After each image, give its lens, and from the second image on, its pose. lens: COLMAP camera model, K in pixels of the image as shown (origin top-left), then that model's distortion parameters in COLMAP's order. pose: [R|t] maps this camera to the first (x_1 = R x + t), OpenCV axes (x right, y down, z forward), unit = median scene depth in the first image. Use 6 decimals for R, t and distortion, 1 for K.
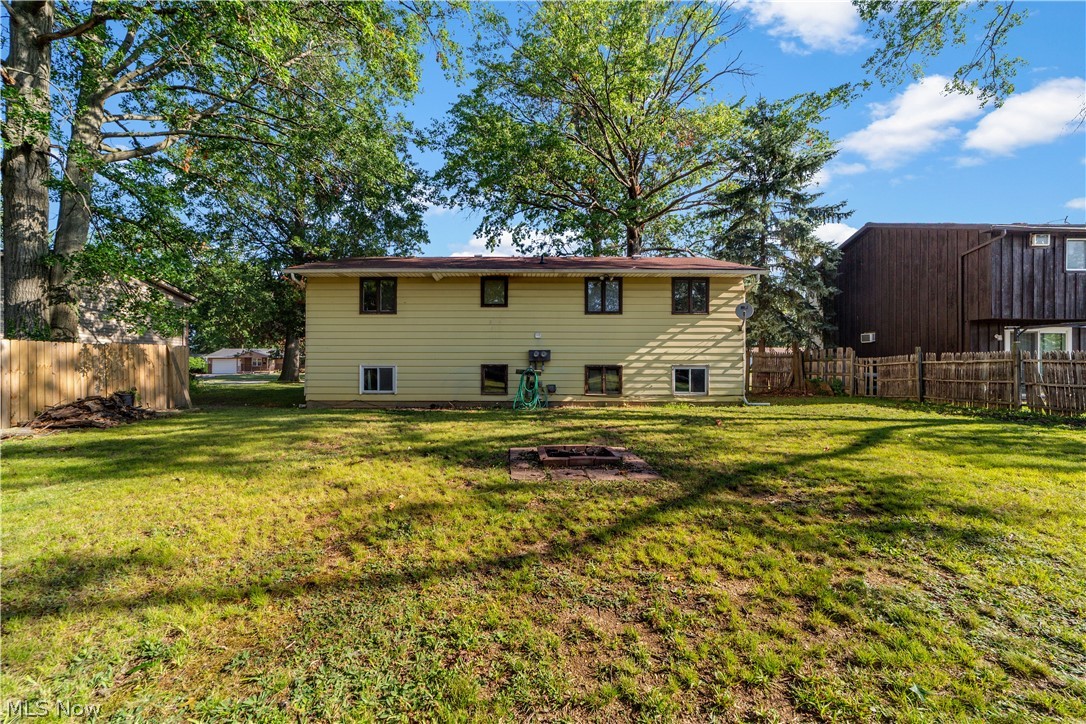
lens RADIAL K [[416.8, 0, 538.2], [0, 416.8, 369.6], [0, 0, 1]] dist [-0.022174, 0.008837]
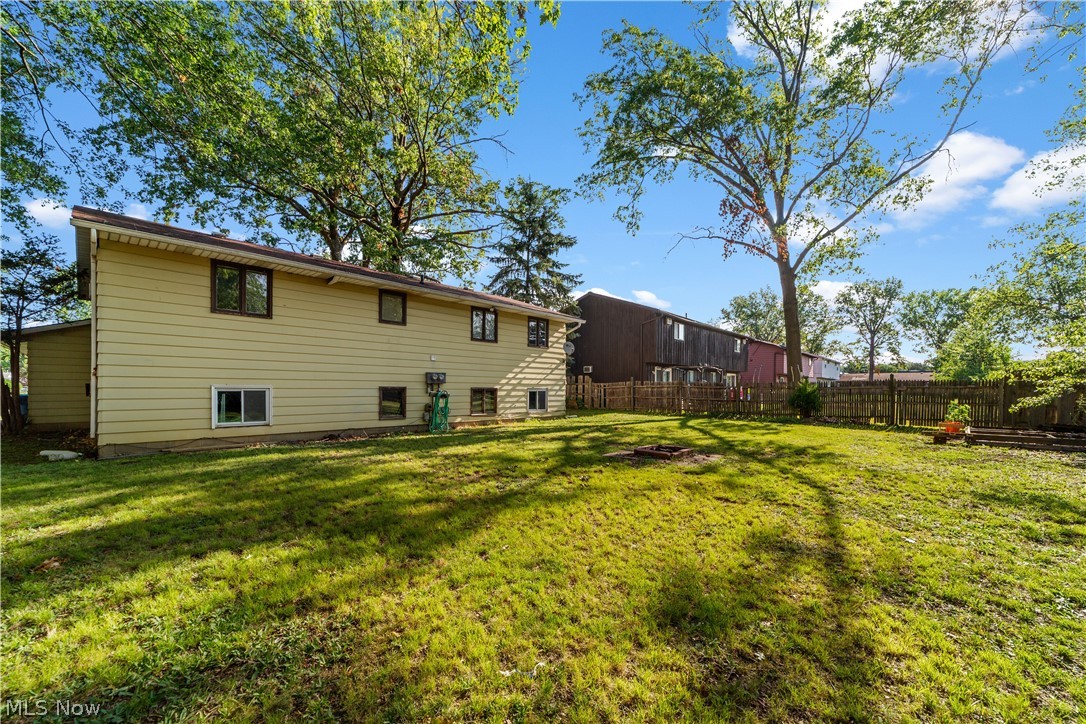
lens RADIAL K [[421.0, 0, 535.5], [0, 421.0, 386.7], [0, 0, 1]] dist [-0.019411, 0.009369]
pose [[0.691684, 0.005594, 0.722178, -0.555564], [-0.002006, 0.999981, -0.005825, -0.007389], [-0.722197, 0.002580, 0.691682, 0.128871]]
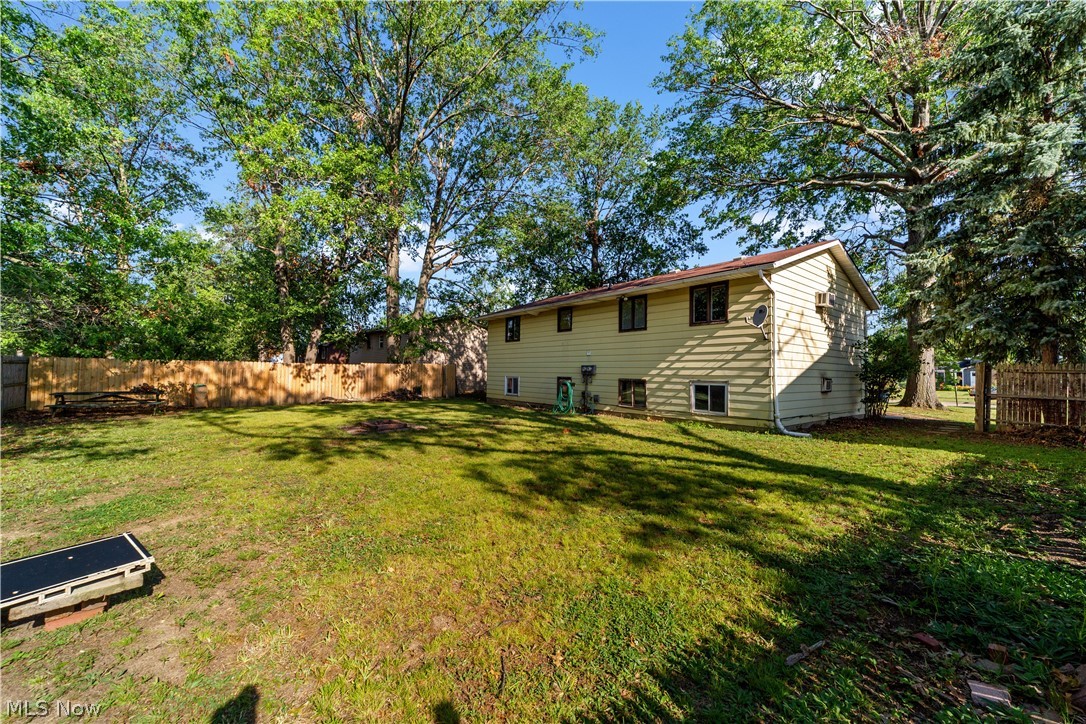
lens RADIAL K [[425.2, 0, 543.0], [0, 425.2, 362.0], [0, 0, 1]] dist [-0.000530, 0.000334]
pose [[0.617202, -0.012055, -0.786713, 0.869807], [-0.005973, 0.999782, -0.020006, -0.031155], [0.786782, 0.017047, 0.616995, 0.150817]]
